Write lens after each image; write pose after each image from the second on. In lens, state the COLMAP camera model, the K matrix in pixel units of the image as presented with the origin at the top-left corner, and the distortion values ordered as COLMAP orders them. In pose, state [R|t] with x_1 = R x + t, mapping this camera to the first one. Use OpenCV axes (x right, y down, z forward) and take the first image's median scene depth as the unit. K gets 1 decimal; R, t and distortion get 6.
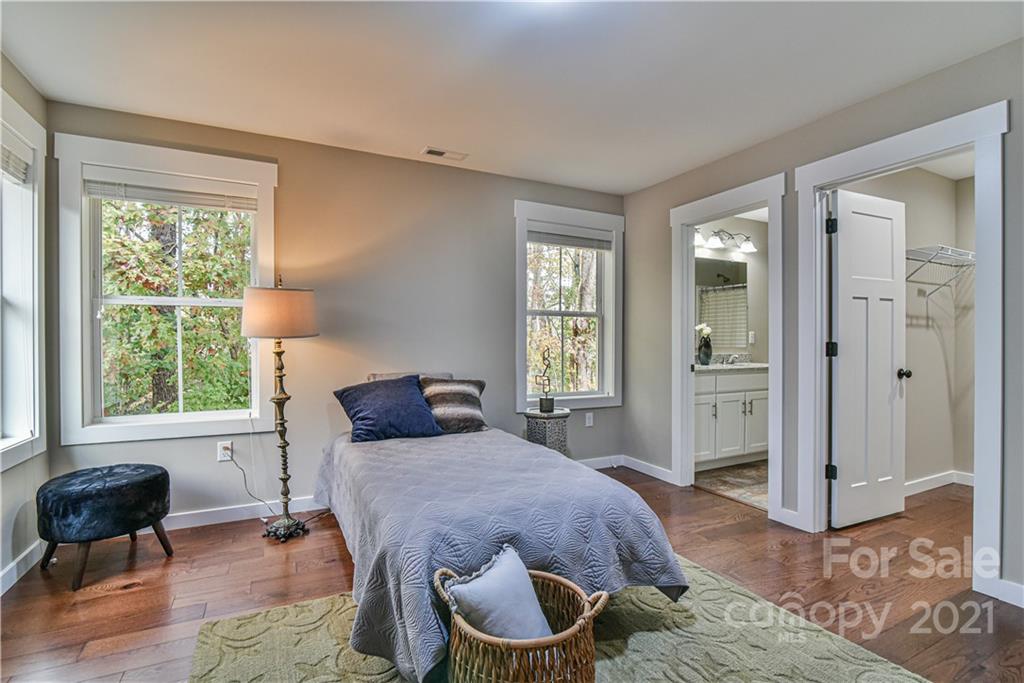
lens RADIAL K [[475.5, 0, 503.8], [0, 475.5, 348.0], [0, 0, 1]] dist [-0.017252, 0.000319]
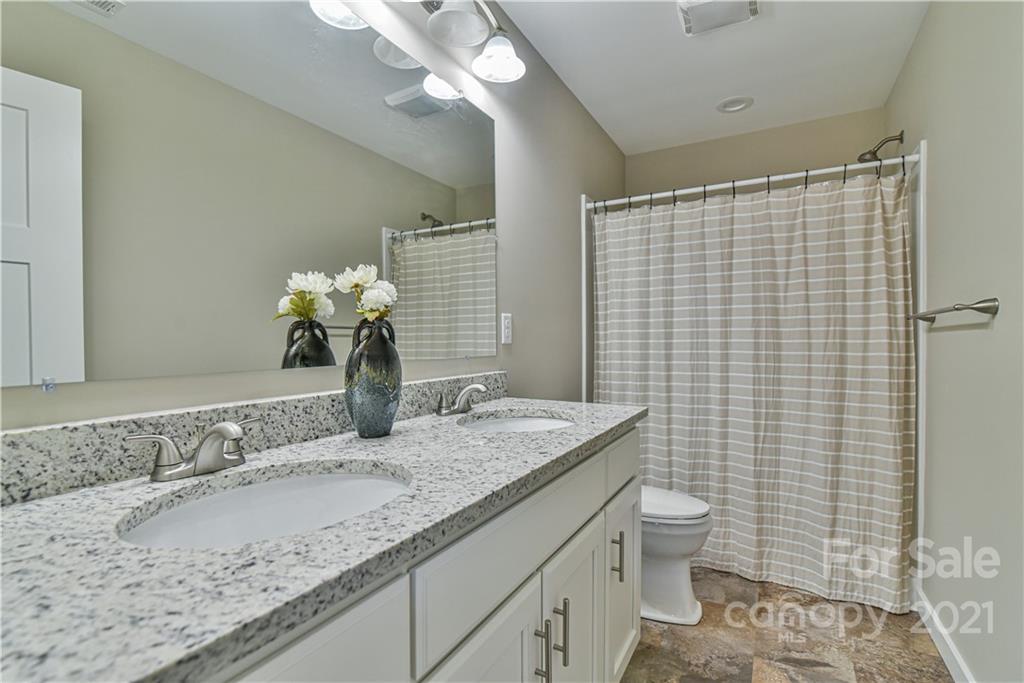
lens RADIAL K [[475.5, 0, 503.8], [0, 475.5, 348.0], [0, 0, 1]] dist [-0.017252, 0.000319]
pose [[0.832813, -0.016518, 0.553307, 0.335455], [0.018768, 0.999823, 0.001598, -0.008068], [-0.553236, 0.009054, 0.832976, 0.736801]]
